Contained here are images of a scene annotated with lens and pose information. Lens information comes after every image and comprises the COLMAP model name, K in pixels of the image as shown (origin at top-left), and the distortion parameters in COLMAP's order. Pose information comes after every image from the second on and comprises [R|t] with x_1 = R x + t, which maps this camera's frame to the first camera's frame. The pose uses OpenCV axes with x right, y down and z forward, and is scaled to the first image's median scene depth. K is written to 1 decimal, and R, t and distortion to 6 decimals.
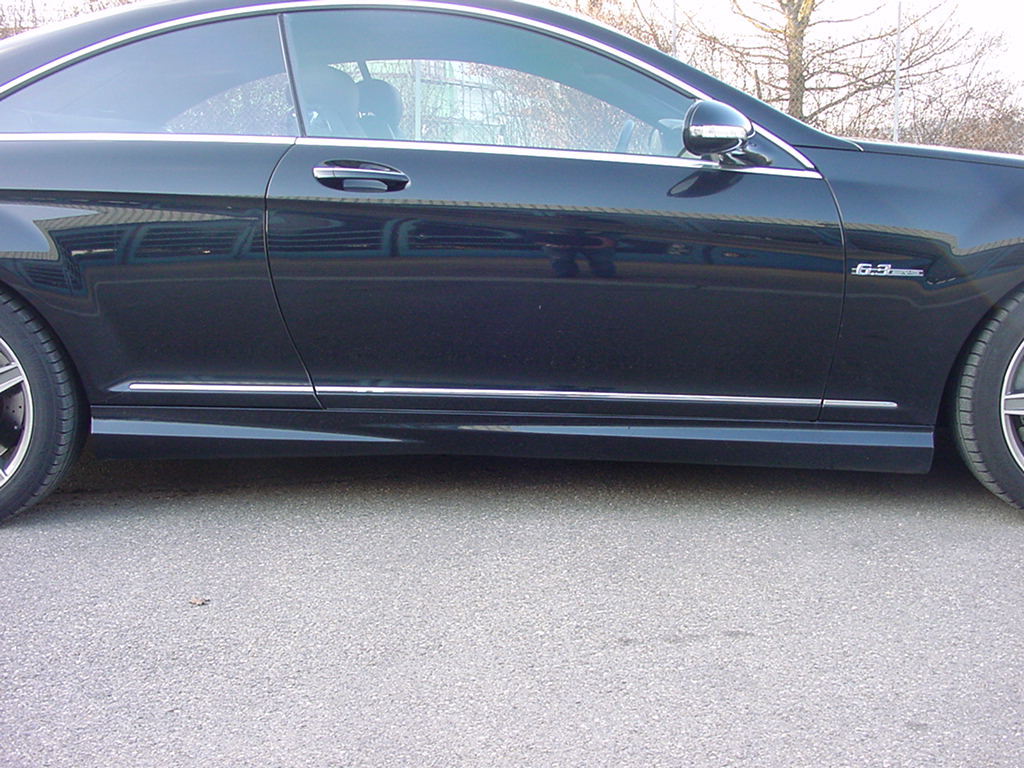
lens RADIAL K [[1330.5, 0, 509.0], [0, 1330.5, 412.4], [0, 0, 1]] dist [-0.192766, 0.498695]
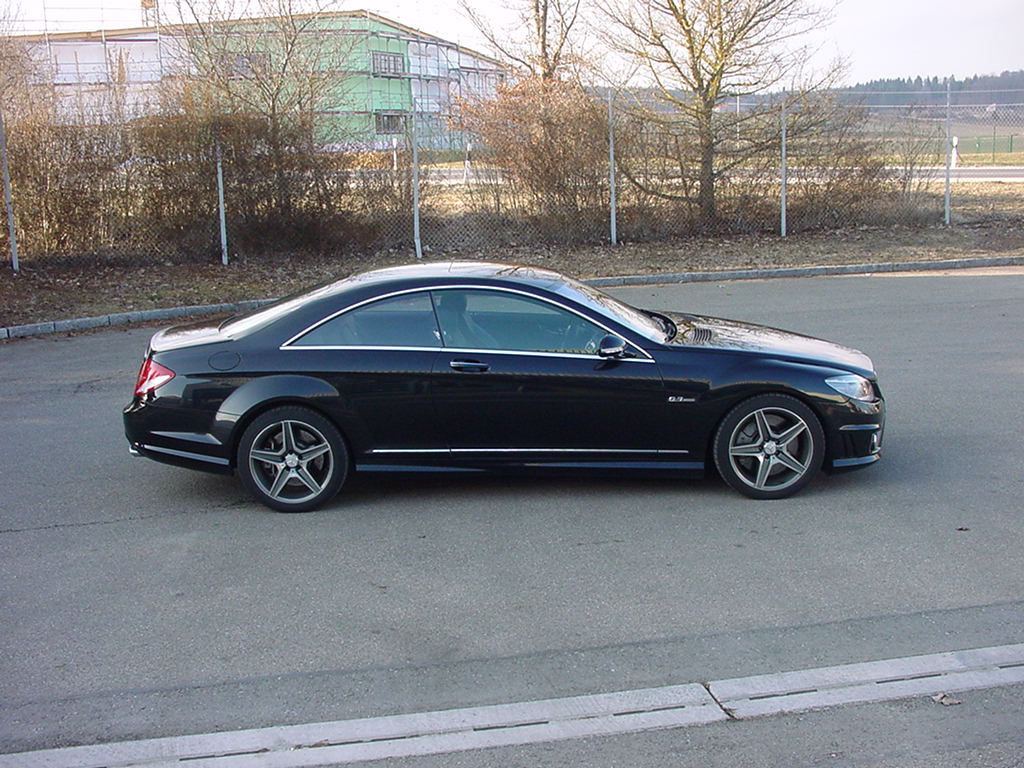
lens RADIAL K [[1328.5, 0, 509.7], [0, 1328.5, 411.1], [0, 0, 1]] dist [-0.195032, 0.500394]
pose [[0.999156, -0.022942, 0.034078, -0.119595], [0.022069, 0.999424, 0.025778, -0.150158], [-0.034650, -0.025004, 0.999087, -1.439424]]
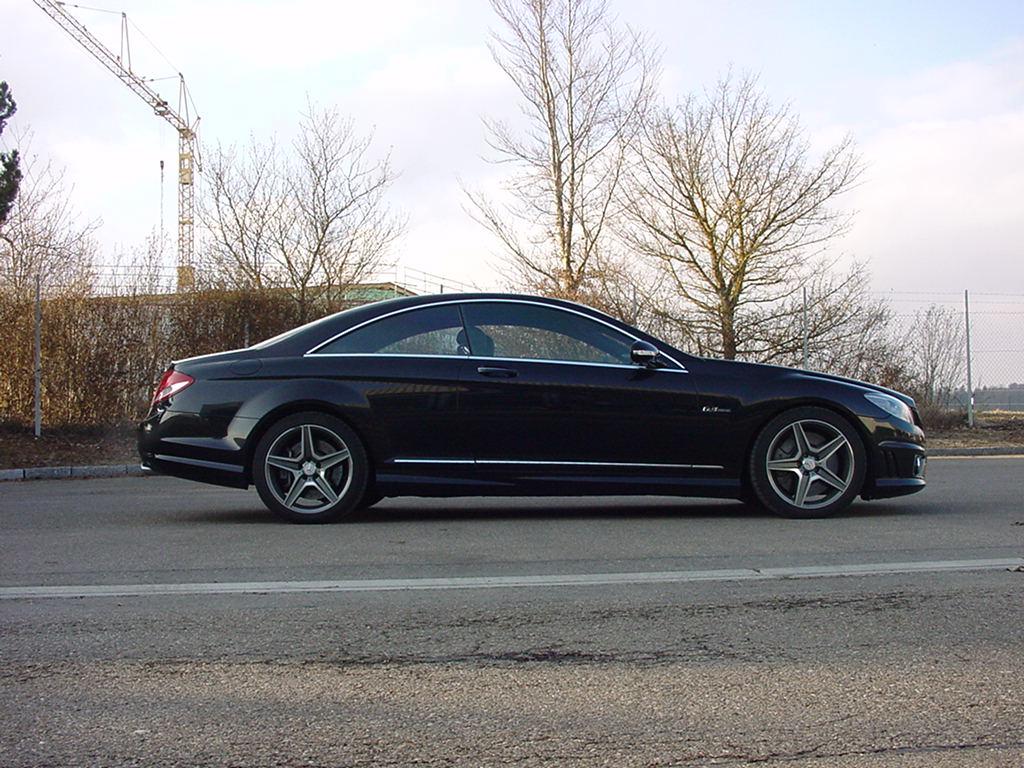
lens RADIAL K [[1328.5, 0, 509.7], [0, 1328.5, 411.1], [0, 0, 1]] dist [-0.195032, 0.500394]
pose [[0.999714, 0.004799, 0.023430, -0.141612], [0.000016, 0.979528, -0.201306, 0.366159], [-0.023916, 0.201248, 0.979248, -1.308655]]
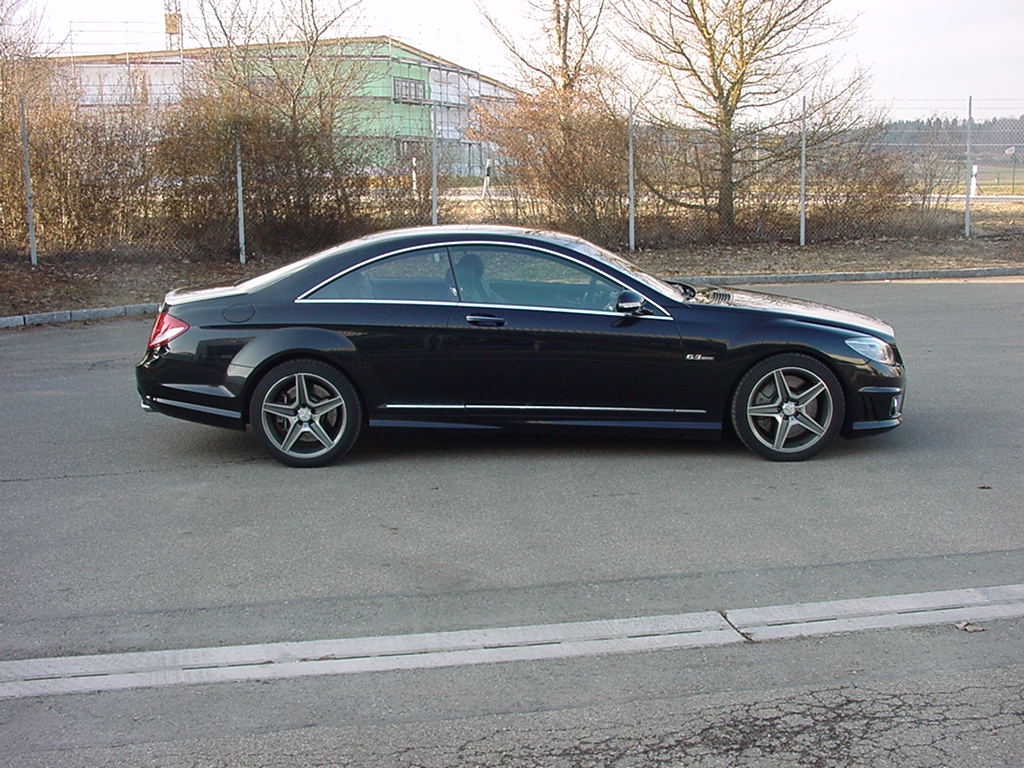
lens RADIAL K [[1328.5, 0, 509.7], [0, 1328.5, 411.1], [0, 0, 1]] dist [-0.195032, 0.500394]
pose [[0.999716, -0.006624, 0.022908, -0.121297], [0.006657, 0.999977, -0.001381, -0.005404], [-0.022899, 0.001534, 0.999737, -1.413476]]
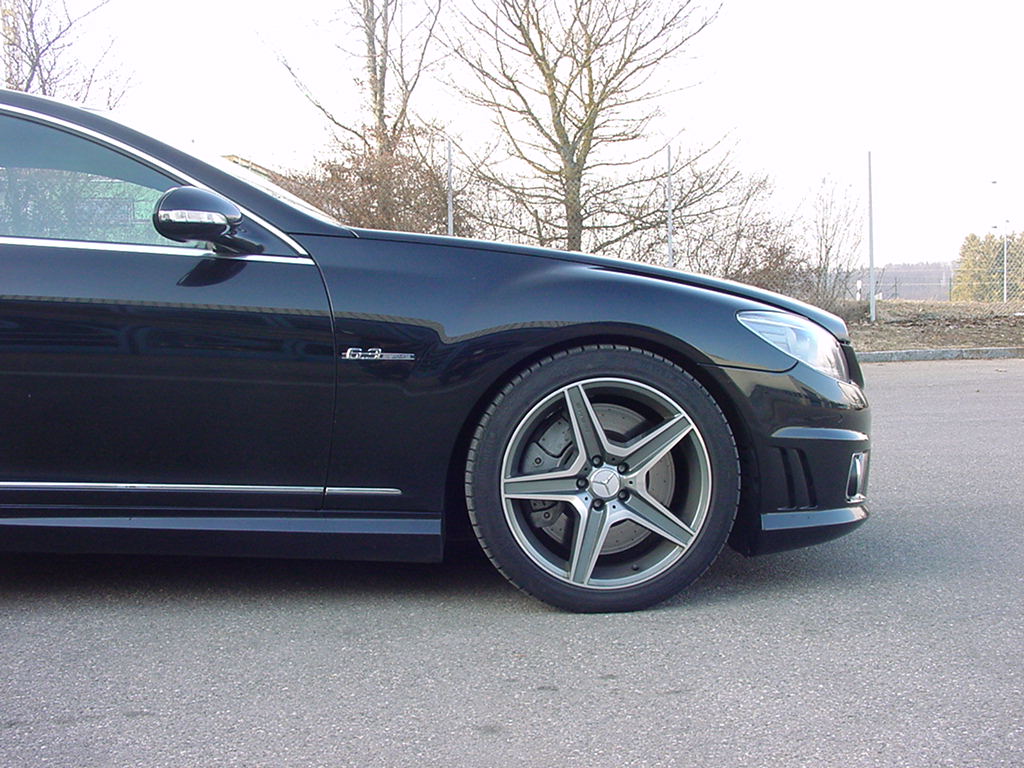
lens RADIAL K [[1330.5, 0, 509.0], [0, 1330.5, 412.4], [0, 0, 1]] dist [-0.192766, 0.498695]
pose [[0.993765, -0.008744, 0.111154, 0.260990], [0.021043, 0.993713, -0.109964, 0.045788], [-0.109493, 0.111617, 0.987701, -0.000245]]
